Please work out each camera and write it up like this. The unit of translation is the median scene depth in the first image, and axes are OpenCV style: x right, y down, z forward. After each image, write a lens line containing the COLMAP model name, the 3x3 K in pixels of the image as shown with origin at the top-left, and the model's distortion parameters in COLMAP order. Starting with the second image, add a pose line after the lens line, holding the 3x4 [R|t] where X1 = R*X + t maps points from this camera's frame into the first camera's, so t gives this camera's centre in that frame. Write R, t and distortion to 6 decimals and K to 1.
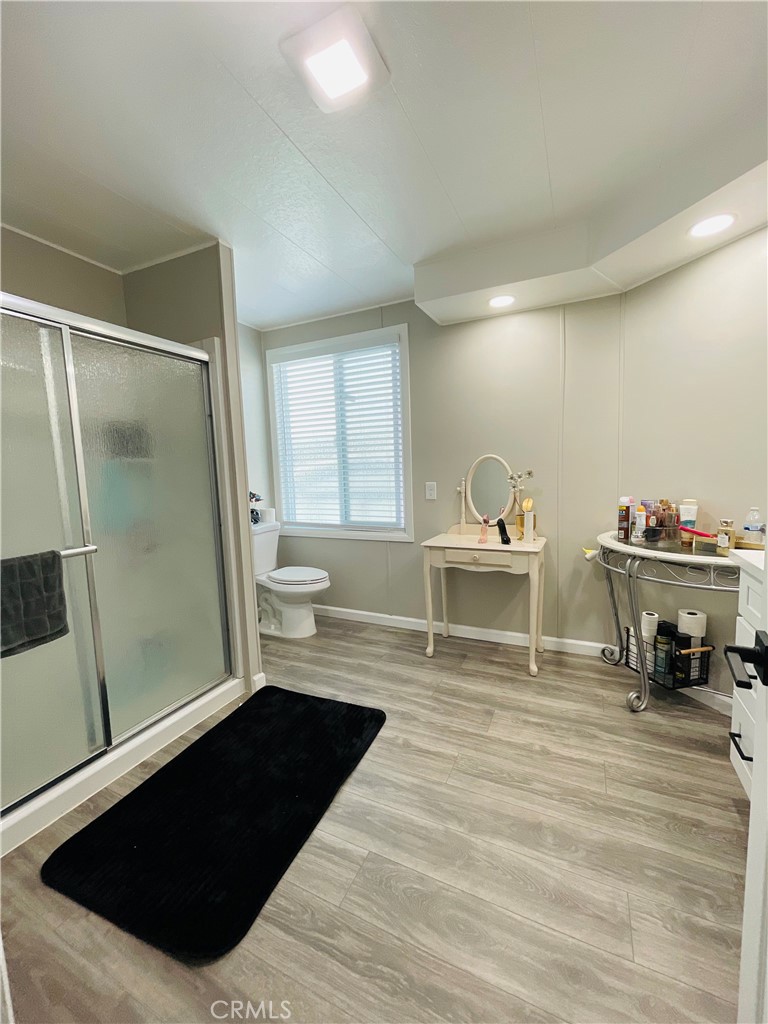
lens RADIAL K [[411.1, 0, 384.0], [0, 411.1, 512.0], [0, 0, 1]] dist [-0.002424, -0.000335]
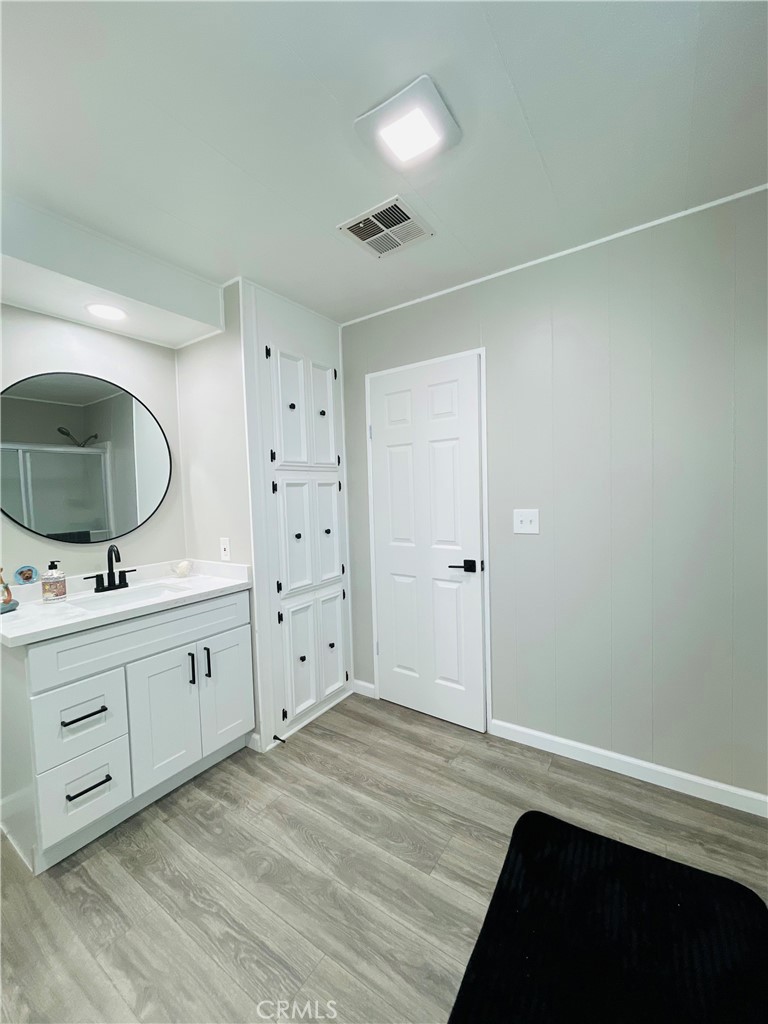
lens RADIAL K [[411.1, 0, 384.0], [0, 411.1, 512.0], [0, 0, 1]] dist [-0.002424, -0.000335]
pose [[-0.986871, 0.059346, 0.150211, -0.136840], [0.080471, 0.987058, 0.138714, -0.268713], [-0.140034, 0.148980, -0.978874, 1.948970]]
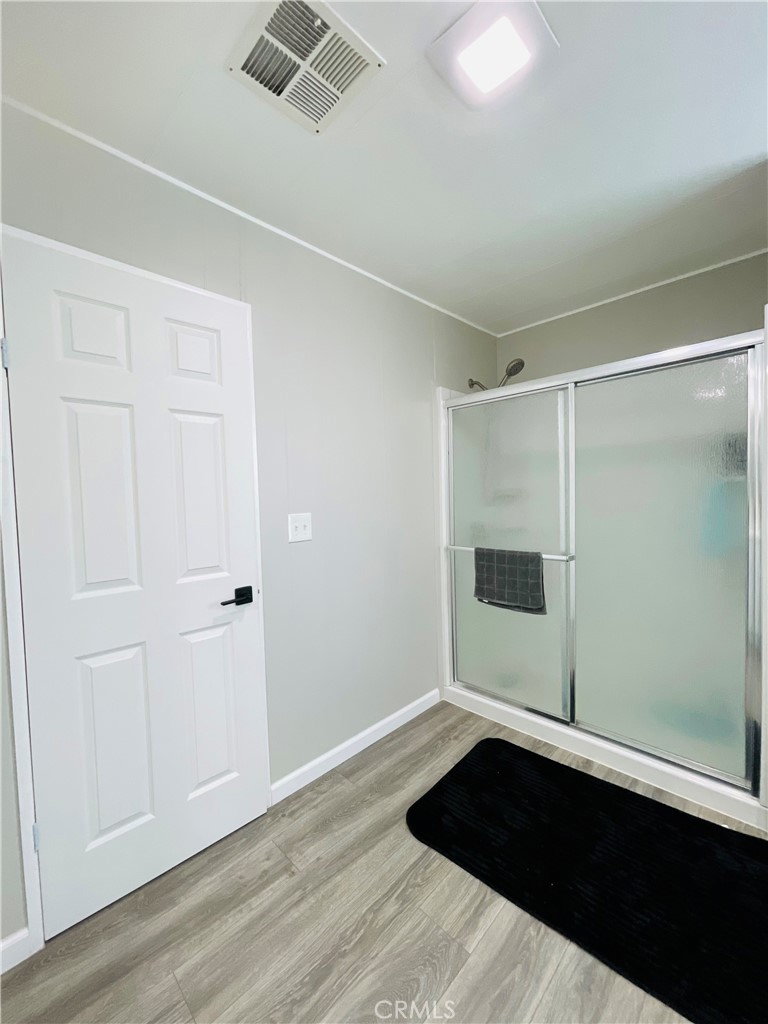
lens RADIAL K [[411.1, 0, 384.0], [0, 411.1, 512.0], [0, 0, 1]] dist [-0.002424, -0.000335]
pose [[-0.328606, 0.086777, -0.940472, 0.770875], [-0.056704, 0.992161, 0.111359, -0.191941], [0.942763, 0.089922, -0.321110, 1.036279]]
